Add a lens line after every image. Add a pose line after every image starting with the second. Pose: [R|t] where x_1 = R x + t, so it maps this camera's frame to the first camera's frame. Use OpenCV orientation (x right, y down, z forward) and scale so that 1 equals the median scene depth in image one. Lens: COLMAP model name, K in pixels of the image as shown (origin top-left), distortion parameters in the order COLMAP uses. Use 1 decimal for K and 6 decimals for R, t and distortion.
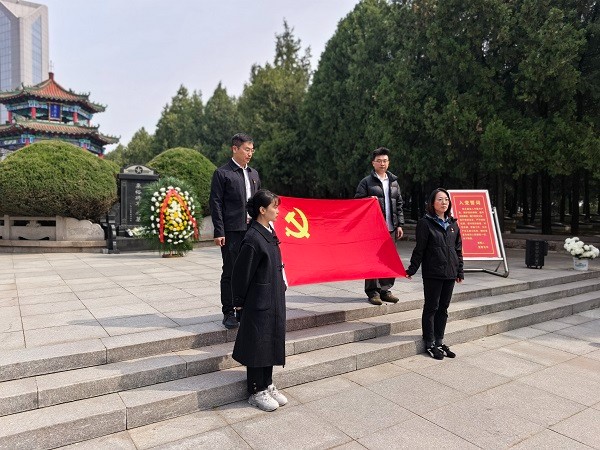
lens RADIAL K [[444.0, 0, 300.0], [0, 444.0, 225.0], [0, 0, 1]] dist [0.022062, -0.001888]
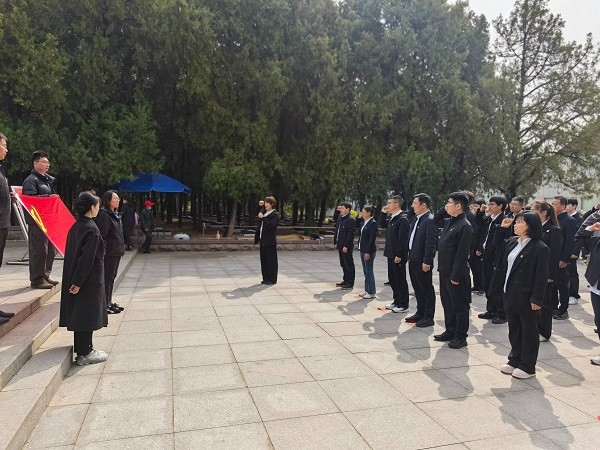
lens RADIAL K [[444.0, 0, 300.0], [0, 444.0, 225.0], [0, 0, 1]] dist [0.022062, -0.001888]
pose [[0.300044, -0.046072, 0.952812, -0.557255], [0.027119, 0.998841, 0.039757, -0.009549], [-0.953540, 0.013910, 0.300946, 0.024042]]
